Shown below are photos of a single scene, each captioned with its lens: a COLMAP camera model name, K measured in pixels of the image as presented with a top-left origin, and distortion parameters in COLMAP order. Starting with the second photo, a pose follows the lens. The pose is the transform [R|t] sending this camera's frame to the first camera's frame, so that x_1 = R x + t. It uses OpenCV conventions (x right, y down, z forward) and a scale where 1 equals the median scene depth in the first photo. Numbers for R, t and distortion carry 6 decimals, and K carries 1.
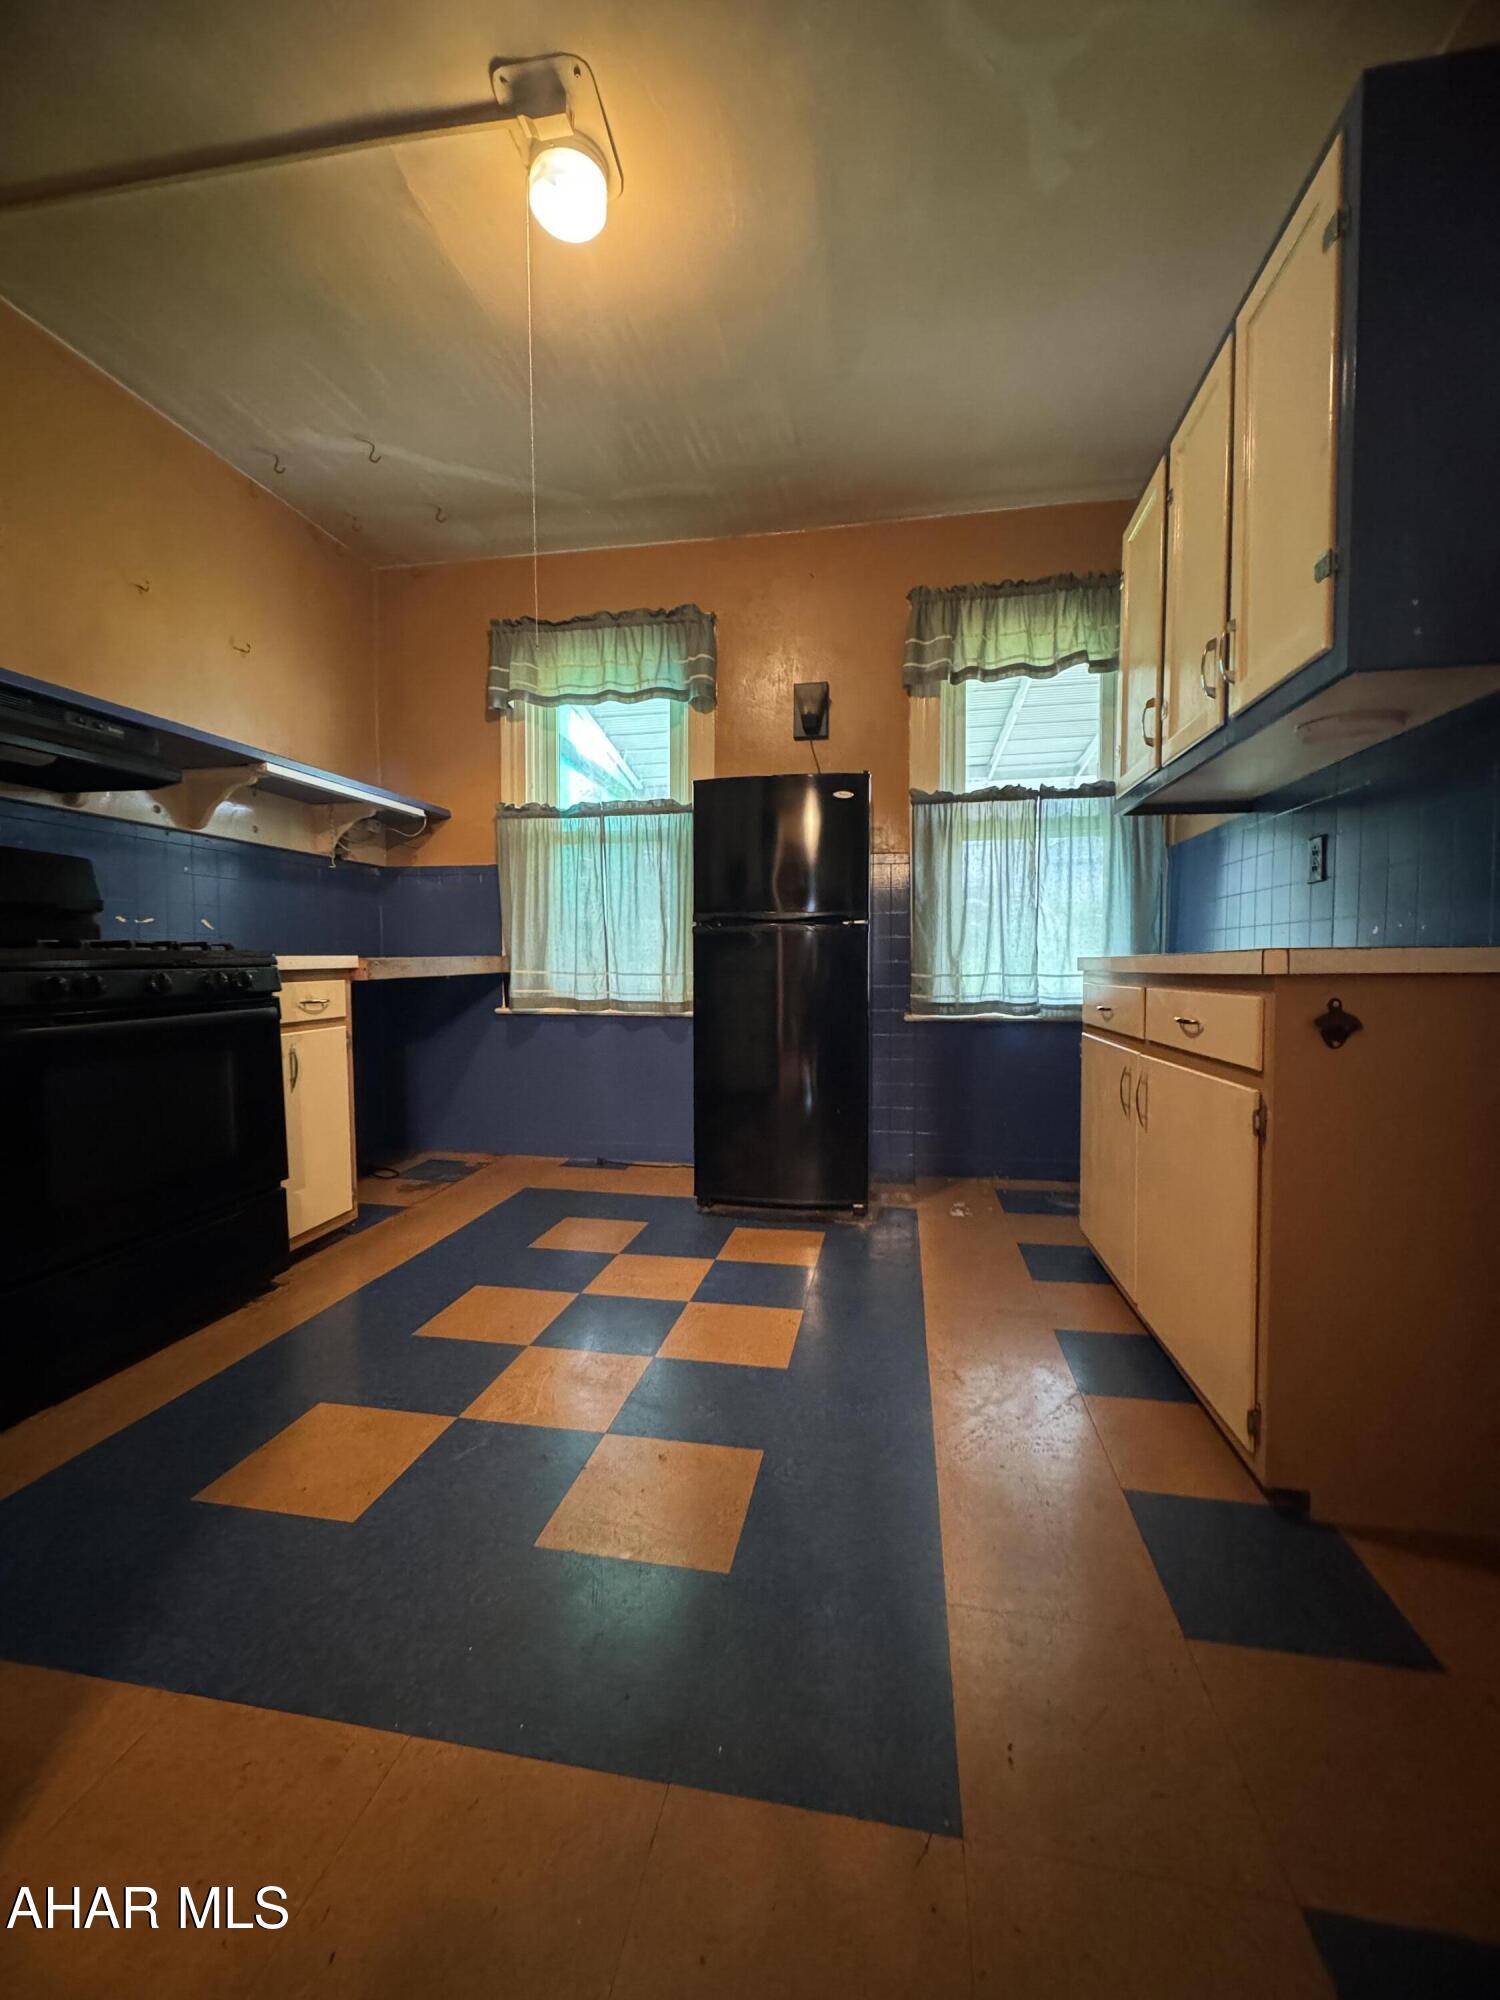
lens RADIAL K [[795.6, 0, 752.6], [0, 795.6, 998.0], [0, 0, 1]] dist [-0.005048, 0.000606]
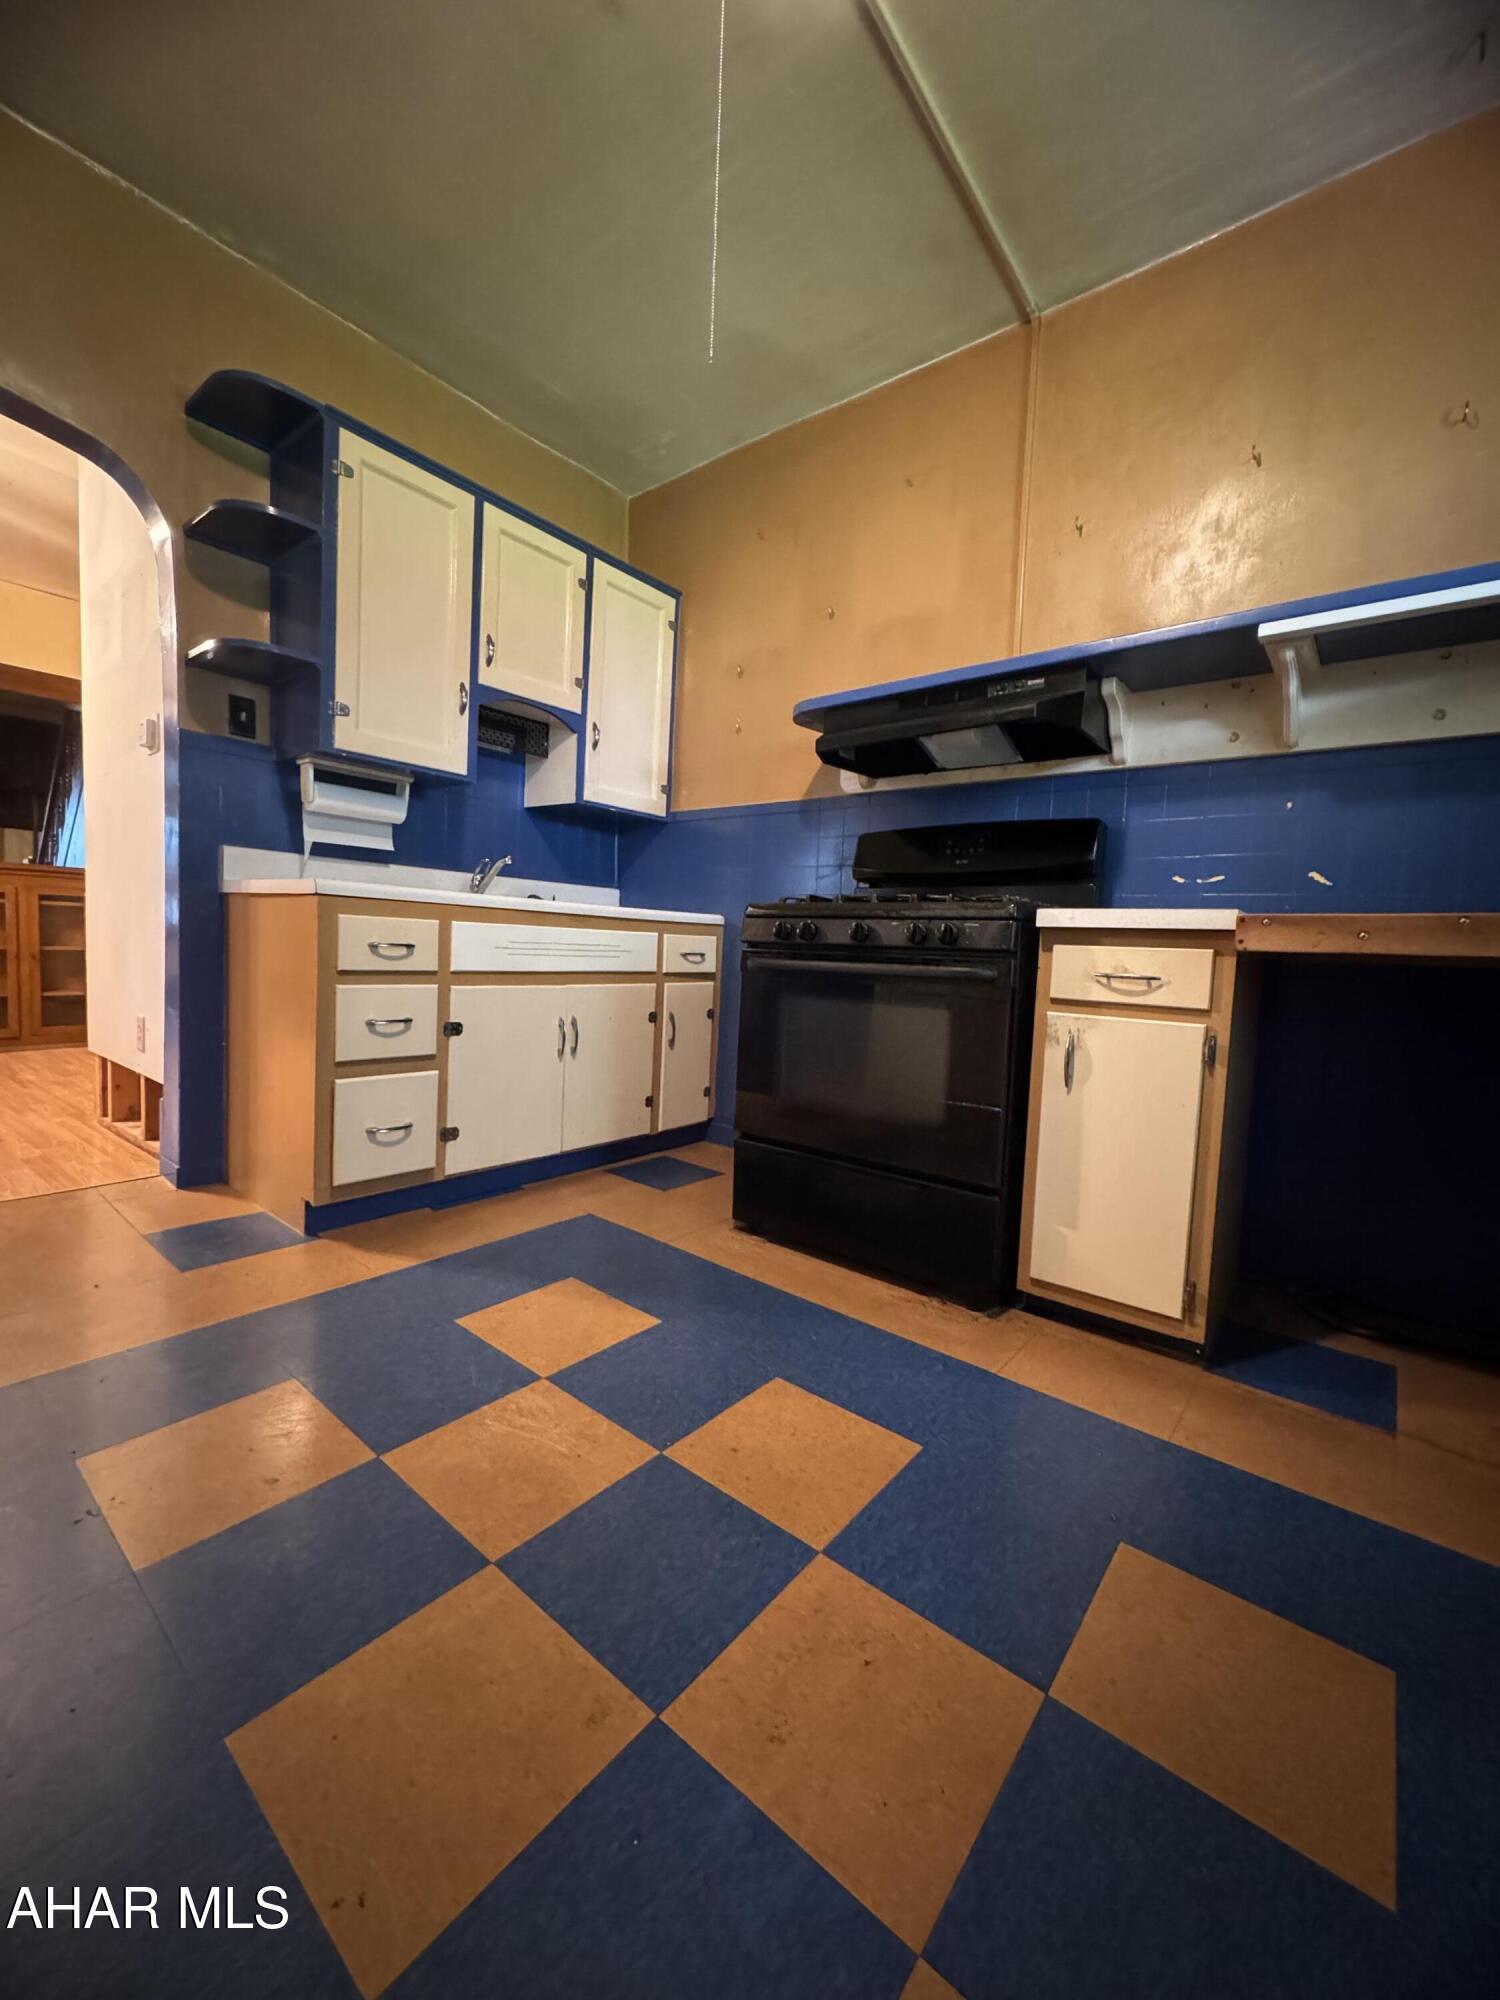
lens RADIAL K [[795.6, 0, 752.6], [0, 795.6, 998.0], [0, 0, 1]] dist [-0.005048, 0.000606]
pose [[-0.479057, 0.044623, -0.876649, 0.199096], [-0.079644, 0.992378, 0.094036, -0.015698], [0.874163, 0.114868, -0.471852, 1.031178]]
